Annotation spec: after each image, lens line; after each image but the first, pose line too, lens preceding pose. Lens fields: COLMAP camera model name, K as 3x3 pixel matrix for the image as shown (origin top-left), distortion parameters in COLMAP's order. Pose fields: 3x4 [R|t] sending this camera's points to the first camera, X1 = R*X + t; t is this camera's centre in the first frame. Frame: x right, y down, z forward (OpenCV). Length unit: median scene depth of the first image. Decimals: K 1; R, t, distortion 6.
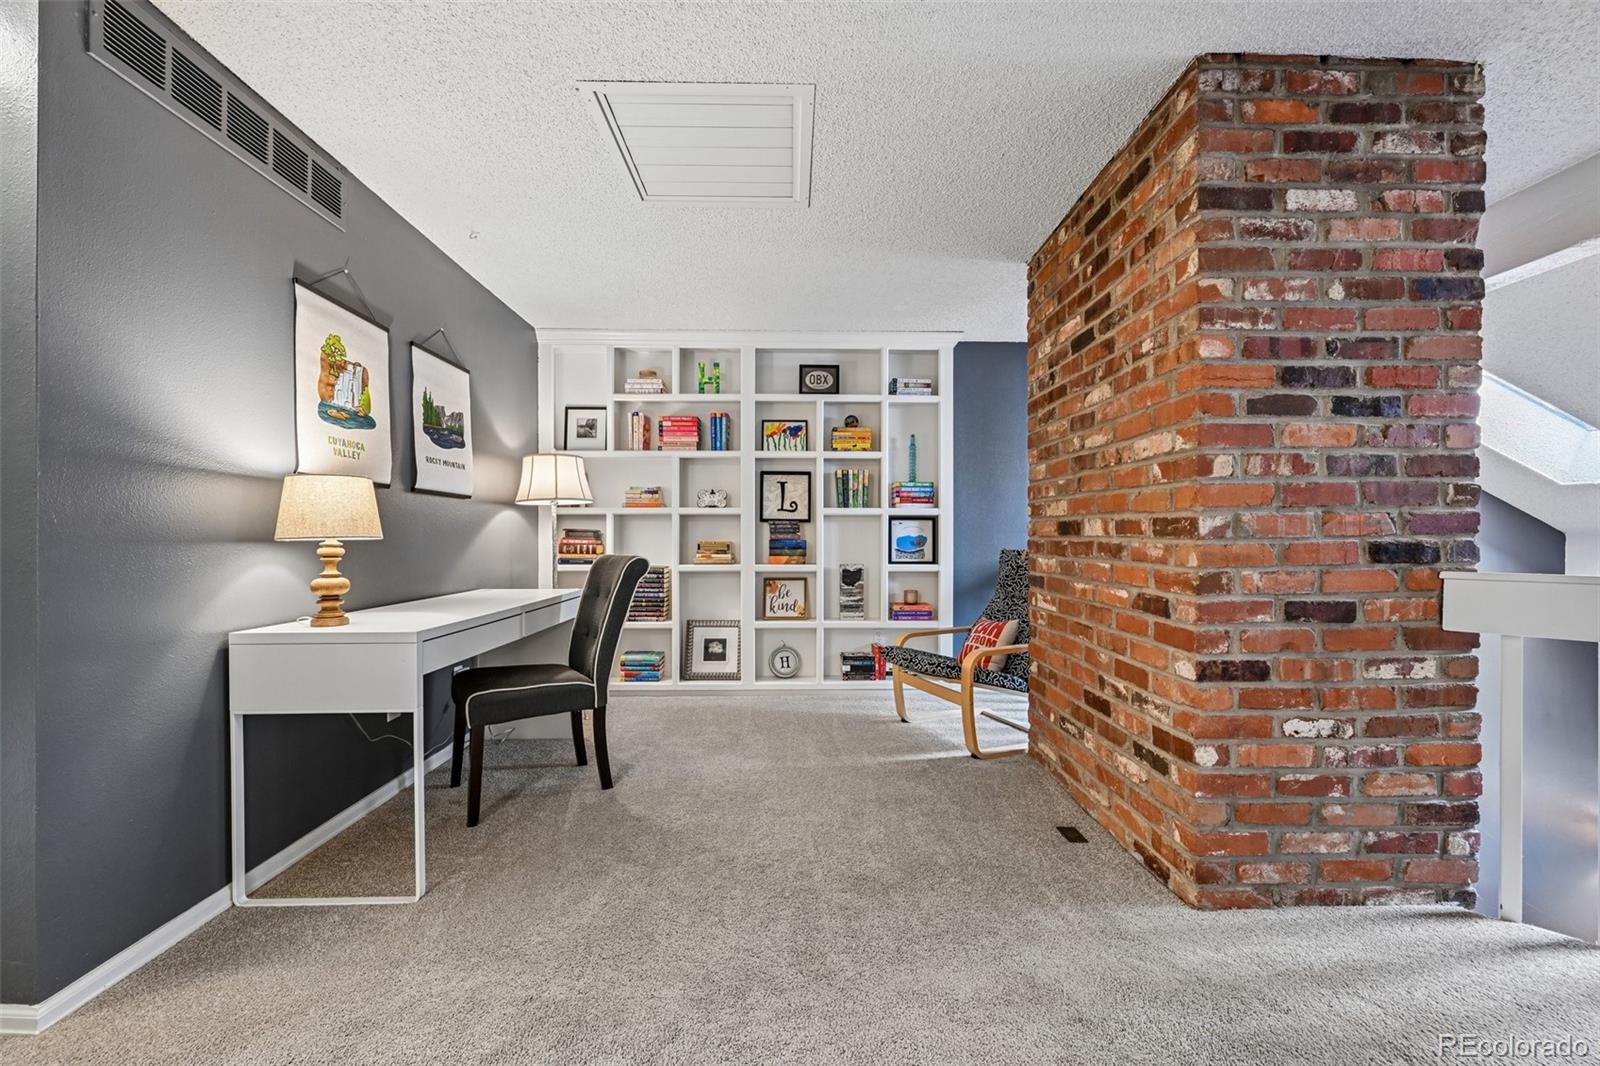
lens RADIAL K [[627.3, 0, 800.7], [0, 627.3, 538.1], [0, 0, 1]] dist [-0.003163, 0.000303]
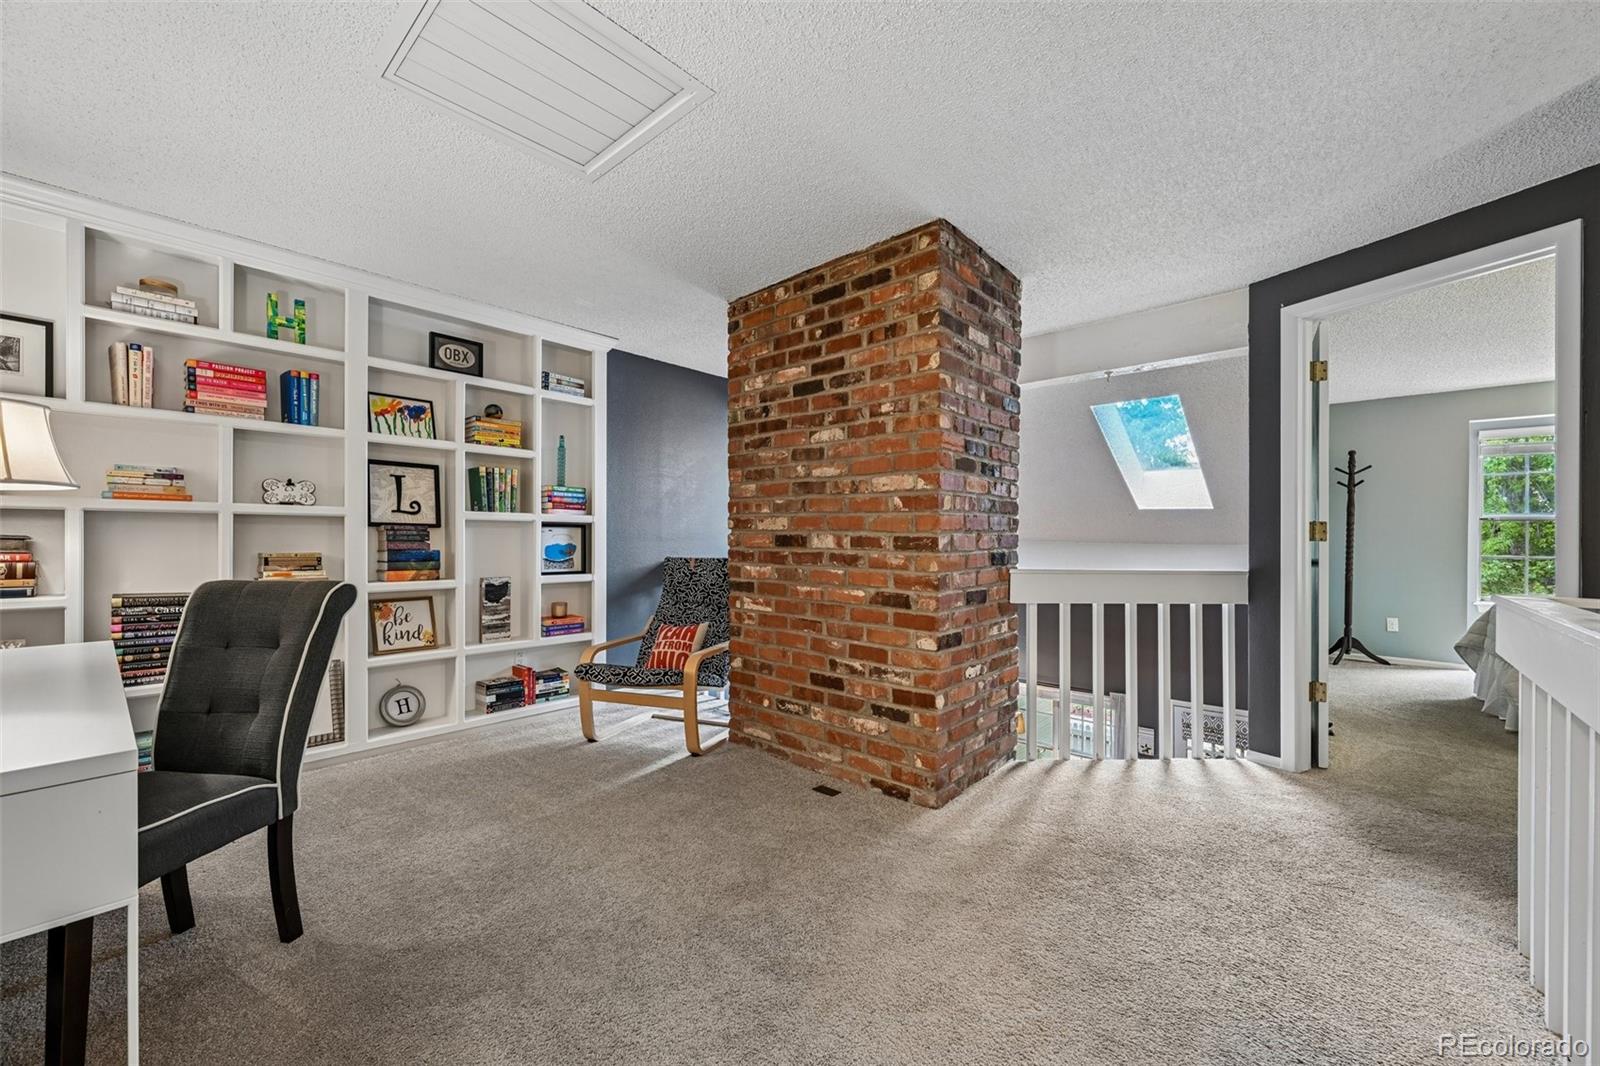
lens RADIAL K [[627.3, 0, 806.0], [0, 627.3, 539.4], [0, 0, 1]] dist [-0.003163, 0.000303]
pose [[0.677472, 0.001870, 0.735546, -0.453470], [-0.002610, 0.999997, -0.000139, -0.019430], [-0.735544, -0.001825, 0.677474, 0.174789]]
